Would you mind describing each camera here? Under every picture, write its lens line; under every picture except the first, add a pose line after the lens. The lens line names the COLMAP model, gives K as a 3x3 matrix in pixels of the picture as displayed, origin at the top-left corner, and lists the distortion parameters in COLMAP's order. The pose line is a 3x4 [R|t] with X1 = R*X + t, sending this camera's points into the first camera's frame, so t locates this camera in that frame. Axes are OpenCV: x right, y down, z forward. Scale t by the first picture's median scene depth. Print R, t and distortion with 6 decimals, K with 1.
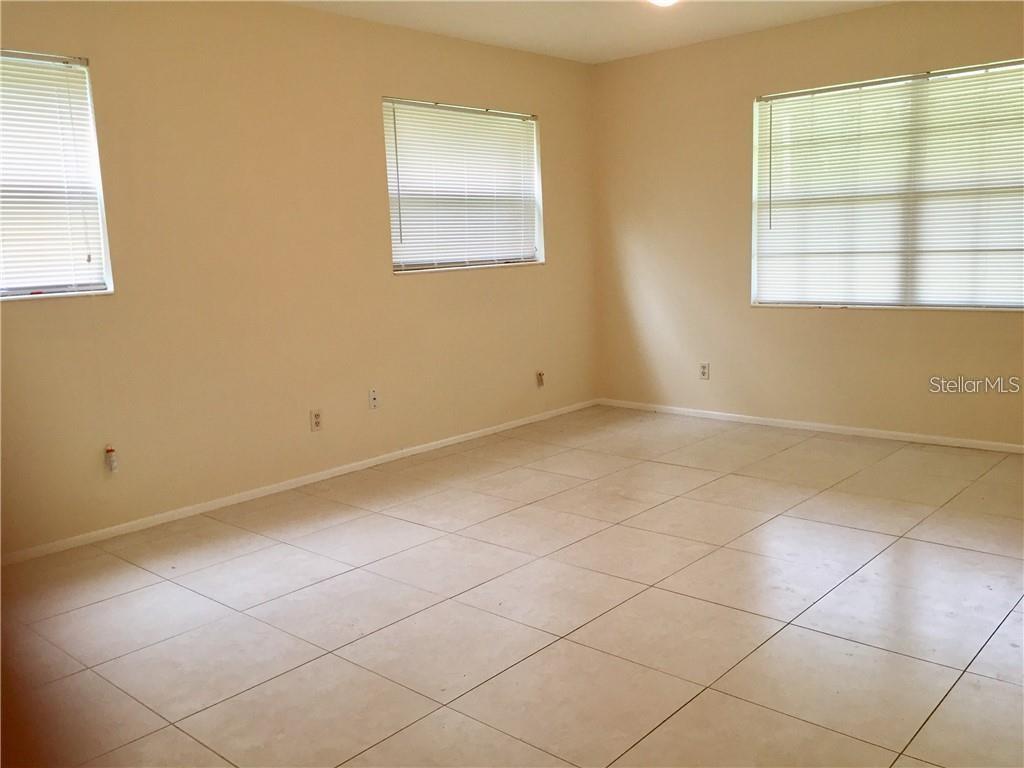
lens RADIAL K [[887.9, 0, 512.2], [0, 887.9, 384.8], [0, 0, 1]] dist [0.058018, -0.075218]
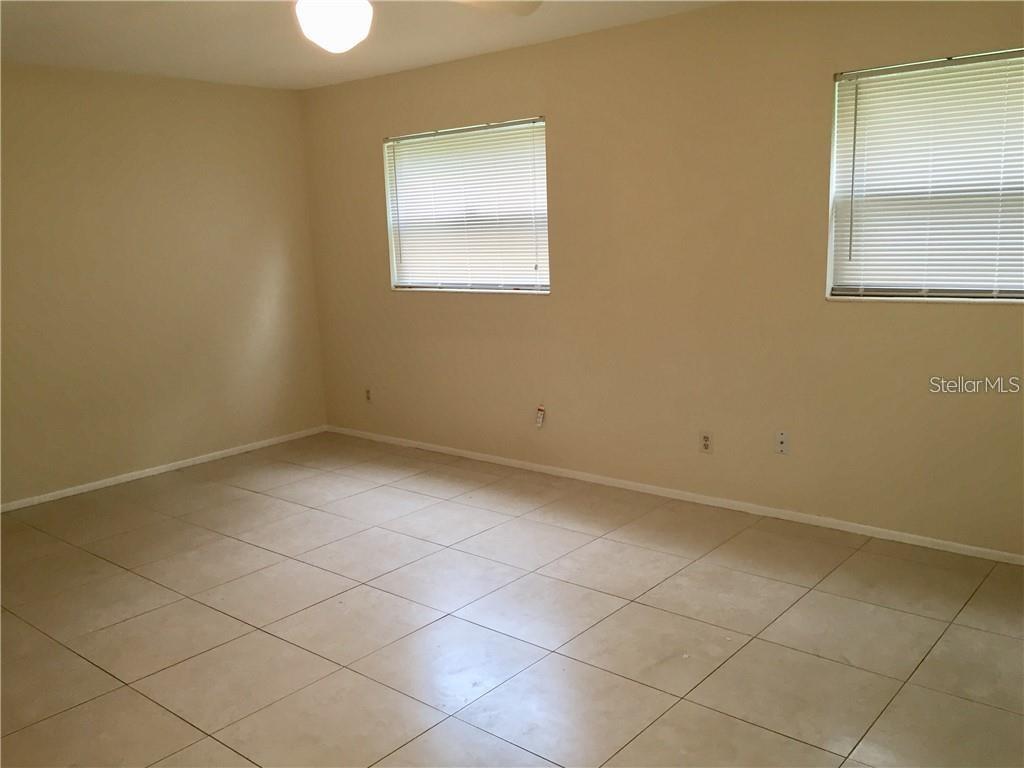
lens RADIAL K [[887.9, 0, 515.5], [0, 887.9, 380.7], [0, 0, 1]] dist [0.058018, -0.075218]
pose [[0.021613, 0.209377, -0.977596, 0.388027], [-0.119434, 0.971363, 0.205401, -0.109399], [0.992607, 0.112319, 0.046001, 0.412752]]
